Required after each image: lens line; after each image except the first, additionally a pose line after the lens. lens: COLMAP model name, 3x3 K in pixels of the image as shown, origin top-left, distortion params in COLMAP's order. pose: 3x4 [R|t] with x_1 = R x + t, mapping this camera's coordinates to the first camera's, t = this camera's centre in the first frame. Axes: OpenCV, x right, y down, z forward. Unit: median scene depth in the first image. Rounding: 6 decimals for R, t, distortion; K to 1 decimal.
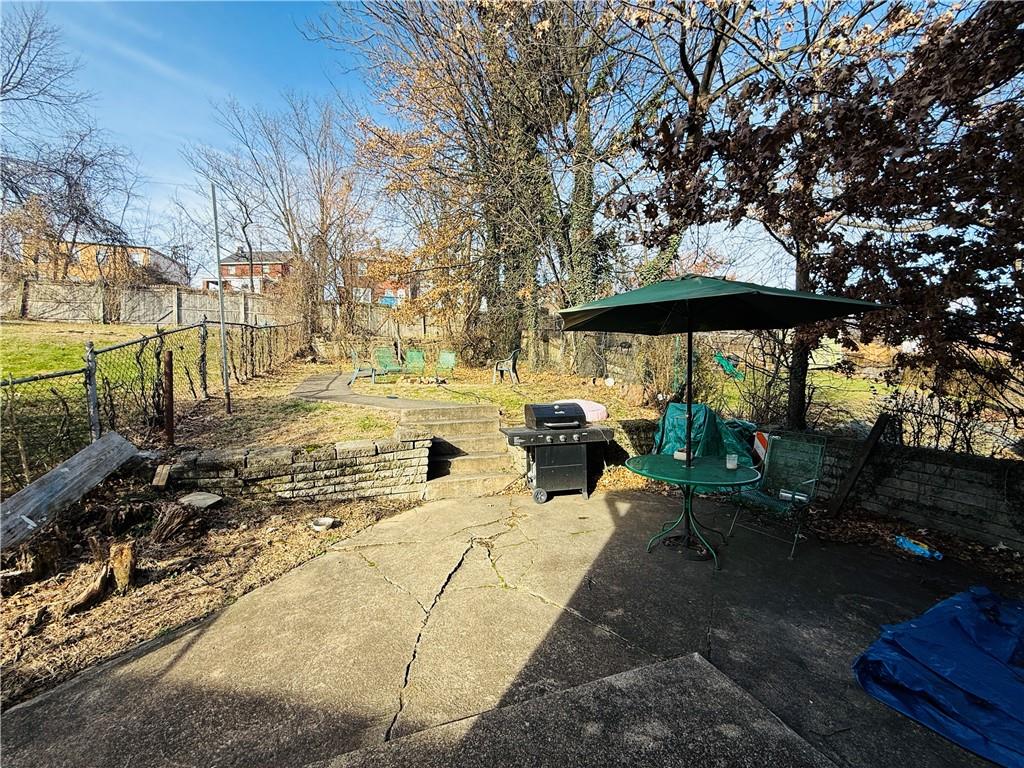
lens RADIAL K [[408.3, 0, 511.7], [0, 408.3, 384.9], [0, 0, 1]] dist [-0.002222, 0.000522]
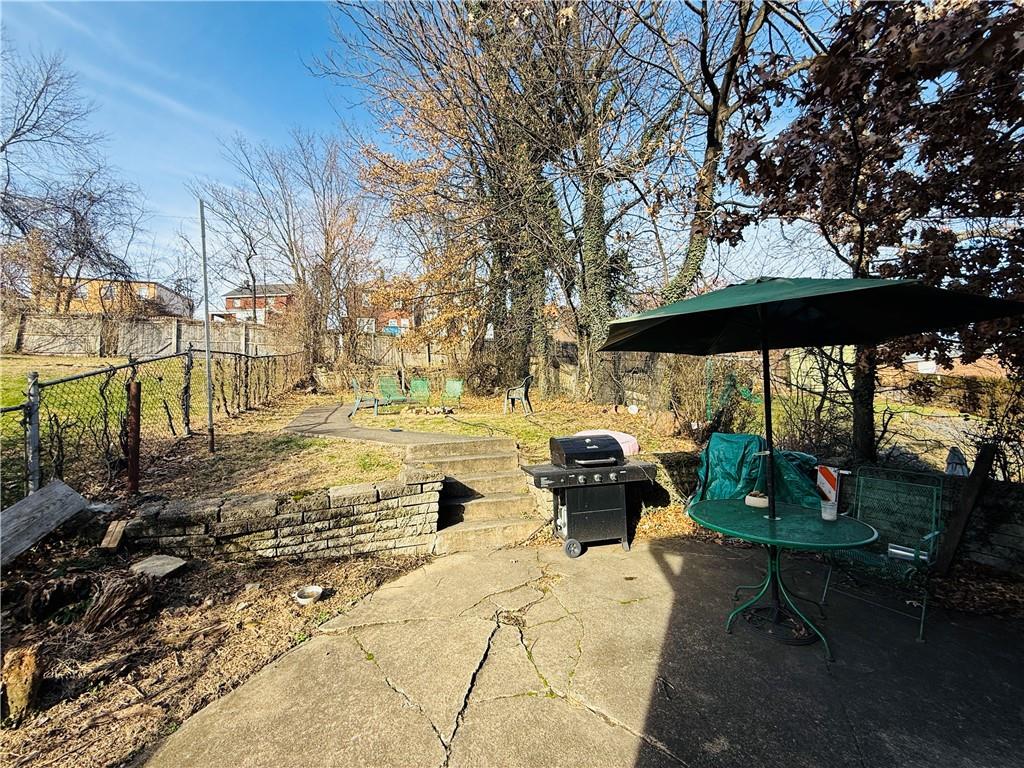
lens RADIAL K [[408.3, 0, 512.4], [0, 408.3, 385.8], [0, 0, 1]] dist [-0.002222, 0.000522]
pose [[0.999859, -0.015775, -0.005798, -0.040101], [0.015356, 0.997682, -0.066295, -0.006047], [0.006831, 0.066197, 0.997783, 0.130041]]
